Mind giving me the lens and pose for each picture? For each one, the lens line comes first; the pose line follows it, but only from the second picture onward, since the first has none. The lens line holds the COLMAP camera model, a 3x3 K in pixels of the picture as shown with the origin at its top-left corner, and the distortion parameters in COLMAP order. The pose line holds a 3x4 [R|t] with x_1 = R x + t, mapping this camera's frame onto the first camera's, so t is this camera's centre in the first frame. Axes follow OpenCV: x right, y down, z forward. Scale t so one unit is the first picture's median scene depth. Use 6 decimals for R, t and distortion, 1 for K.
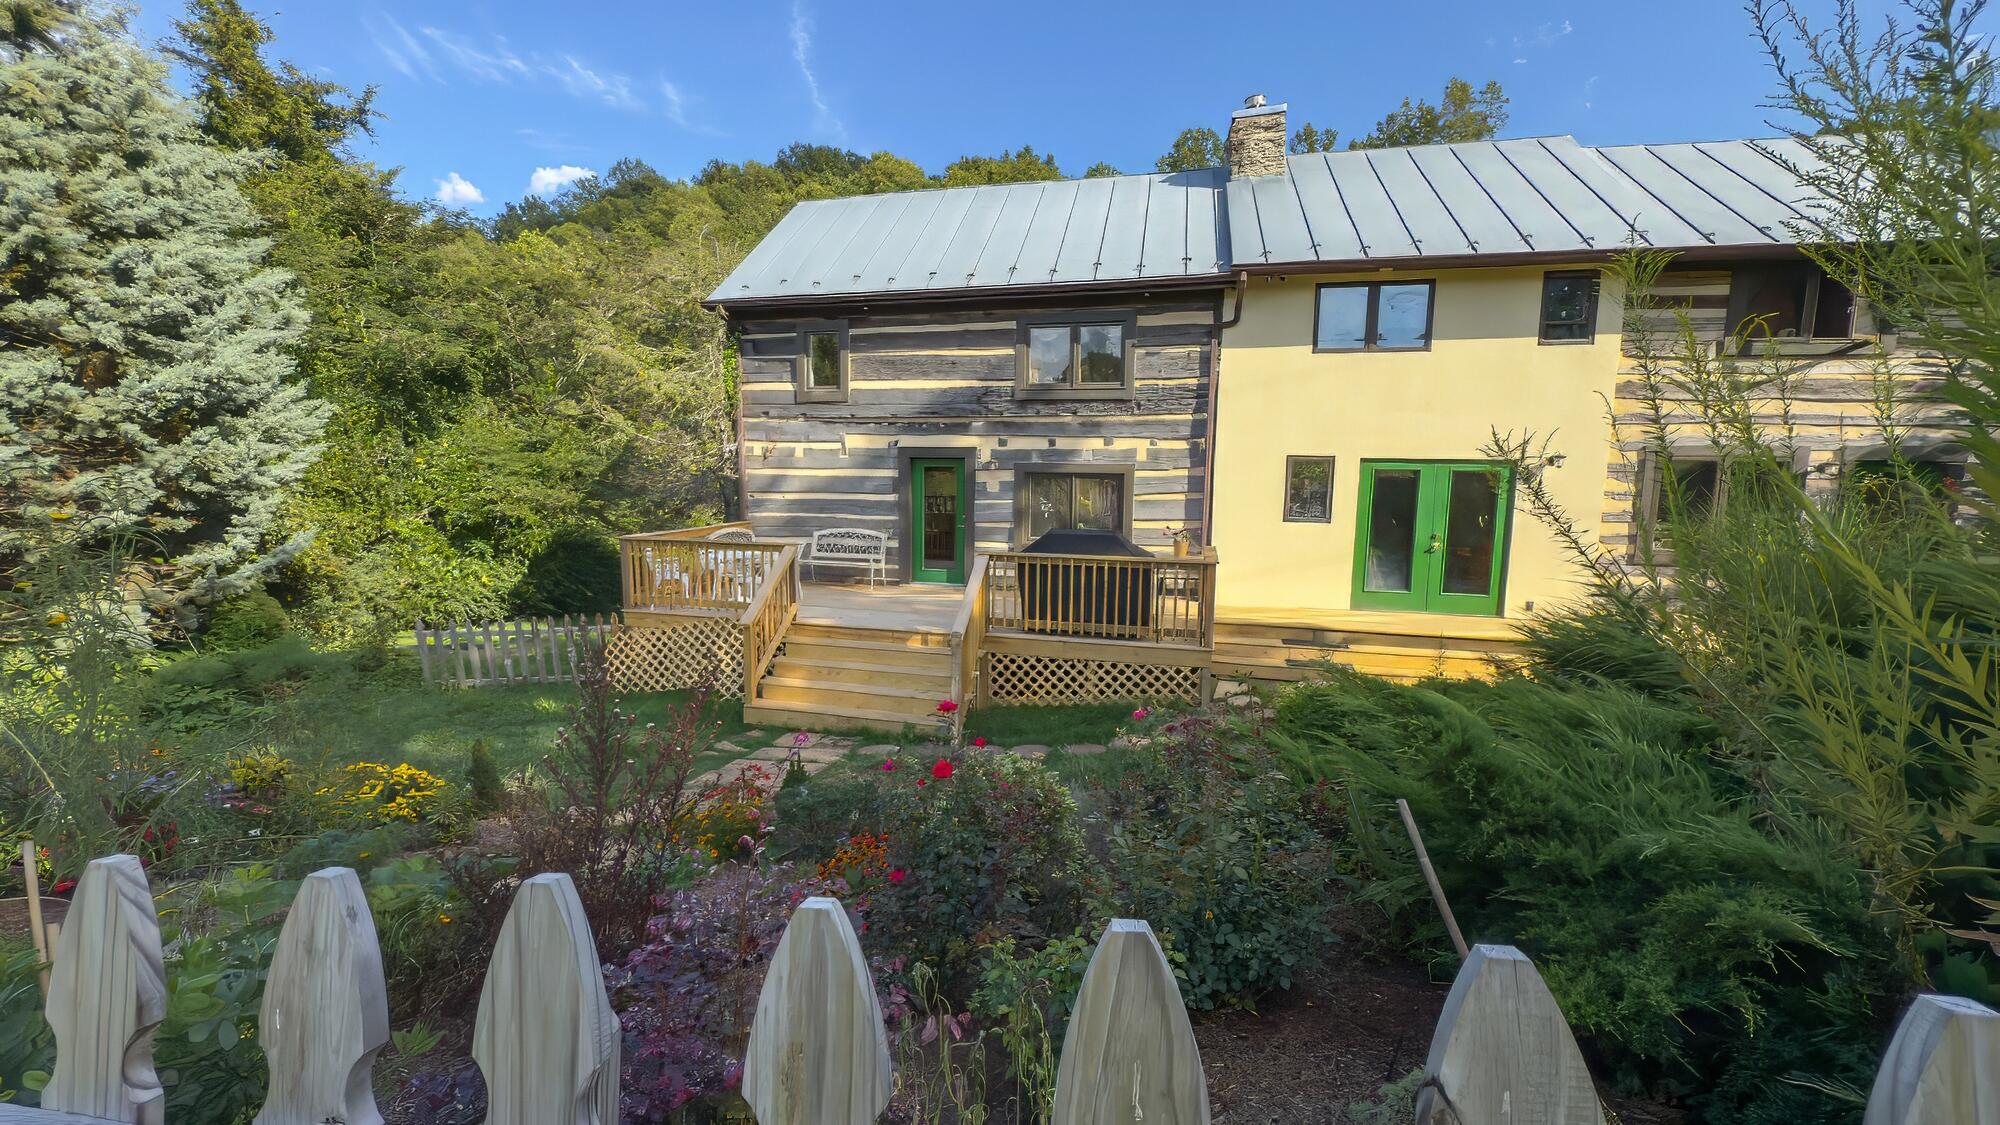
lens RADIAL K [[797.2, 0, 1000.0], [0, 797.2, 562.5], [0, 0, 1]] dist [-0.000212, -0.000040]
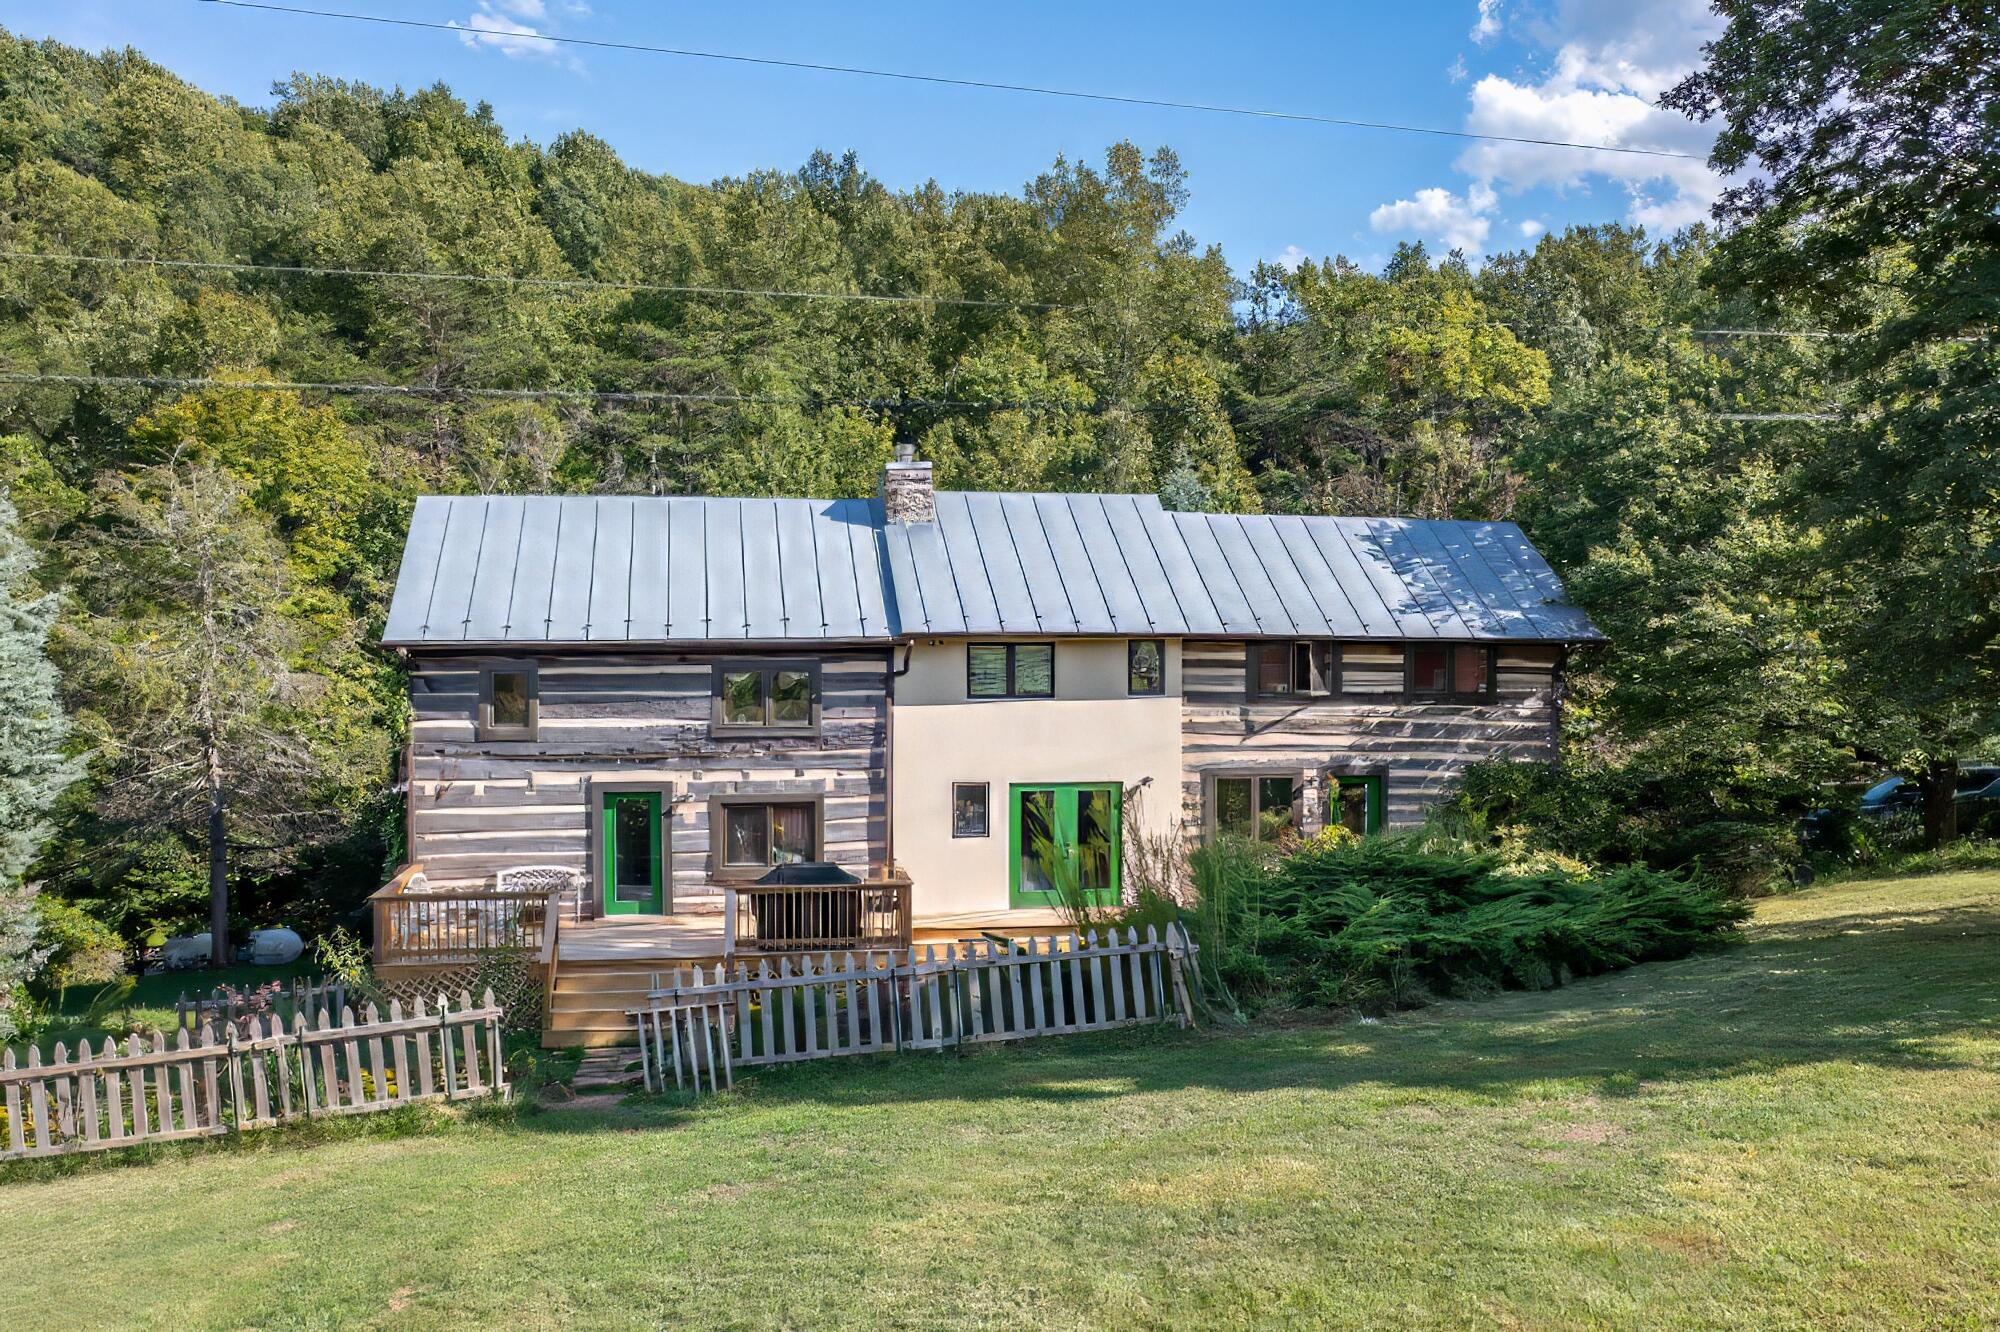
lens RADIAL K [[1604.1, 0, 1001.4], [0, 1604.1, 670.7], [0, 0, 1]] dist [-0.010001, 0.008603]
pose [[0.922599, -0.022995, 0.385075, -0.478387], [0.060359, 0.994532, -0.085223, -0.090738], [-0.381010, 0.101870, 0.918942, -1.214737]]
